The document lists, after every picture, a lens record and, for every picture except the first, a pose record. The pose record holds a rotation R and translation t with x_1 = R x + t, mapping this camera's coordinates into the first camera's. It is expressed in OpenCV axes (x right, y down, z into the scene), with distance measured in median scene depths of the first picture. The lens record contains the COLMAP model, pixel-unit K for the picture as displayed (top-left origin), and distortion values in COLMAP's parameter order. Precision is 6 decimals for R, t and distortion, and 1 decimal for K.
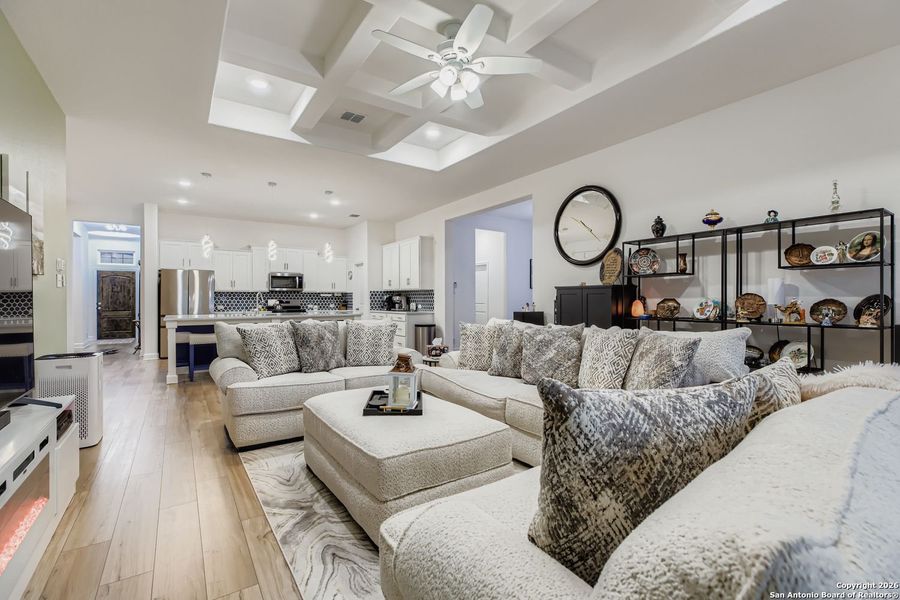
lens RADIAL K [[408.9, 0, 452.8], [0, 408.9, 299.9], [0, 0, 1]] dist [0.002520, -0.000349]
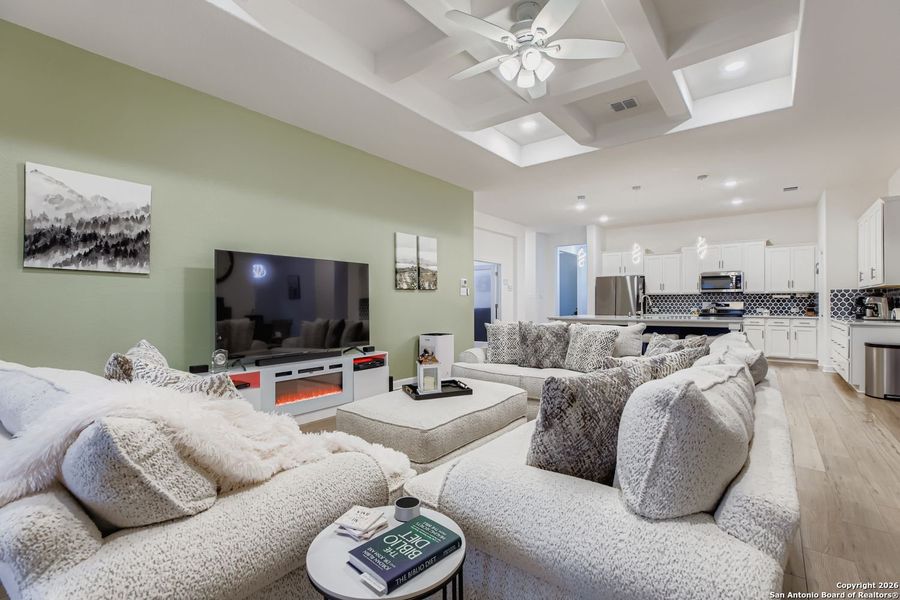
lens RADIAL K [[408.9, 0, 448.4], [0, 408.9, 303.3], [0, 0, 1]] dist [0.002520, -0.000349]
pose [[0.298792, 0.002844, -0.954314, 0.304281], [0.000346, 0.999995, 0.003089, -0.001644], [0.954318, -0.001253, 0.298790, 0.203611]]
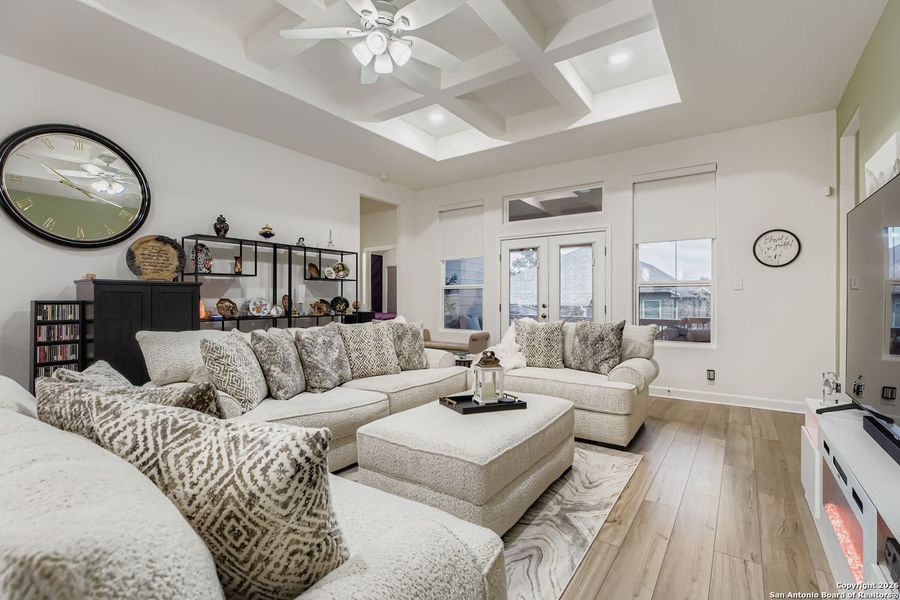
lens RADIAL K [[408.9, 0, 449.9], [0, 408.9, 301.2], [0, 0, 1]] dist [0.002520, -0.000349]
pose [[-0.350055, -0.006016, 0.936710, -0.314732], [0.000836, 0.999977, 0.006735, -0.001849], [-0.936729, 0.003140, -0.350042, 0.427087]]
